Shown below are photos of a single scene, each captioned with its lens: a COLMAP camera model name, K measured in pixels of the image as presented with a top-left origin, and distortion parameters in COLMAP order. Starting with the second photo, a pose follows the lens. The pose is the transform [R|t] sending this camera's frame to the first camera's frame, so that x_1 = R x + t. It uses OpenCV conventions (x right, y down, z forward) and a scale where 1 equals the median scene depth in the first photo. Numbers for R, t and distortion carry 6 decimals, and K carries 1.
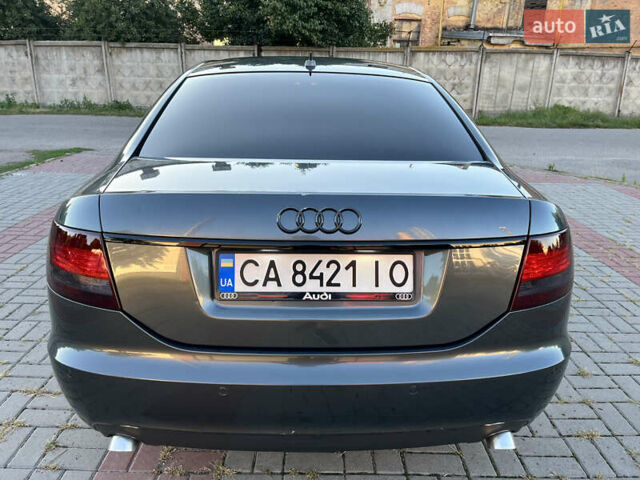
lens RADIAL K [[520.6, 0, 320.0], [0, 520.6, 240.0], [0, 0, 1]] dist [-0.009371, -0.007236]
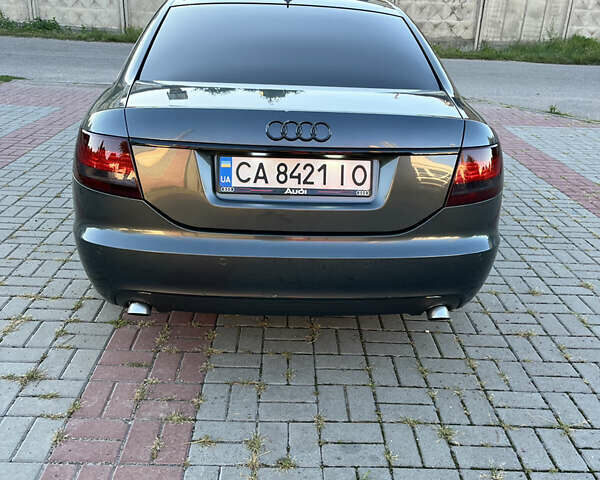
lens RADIAL K [[621.5, 0, 300.0], [0, 621.5, 240.0], [0, 0, 1]] dist [0.017377, -0.021990]
pose [[0.999635, 0.015300, 0.022281, -0.026184], [-0.016849, 0.997329, 0.071071, 0.113223], [-0.021134, -0.071420, 0.997222, -0.521911]]
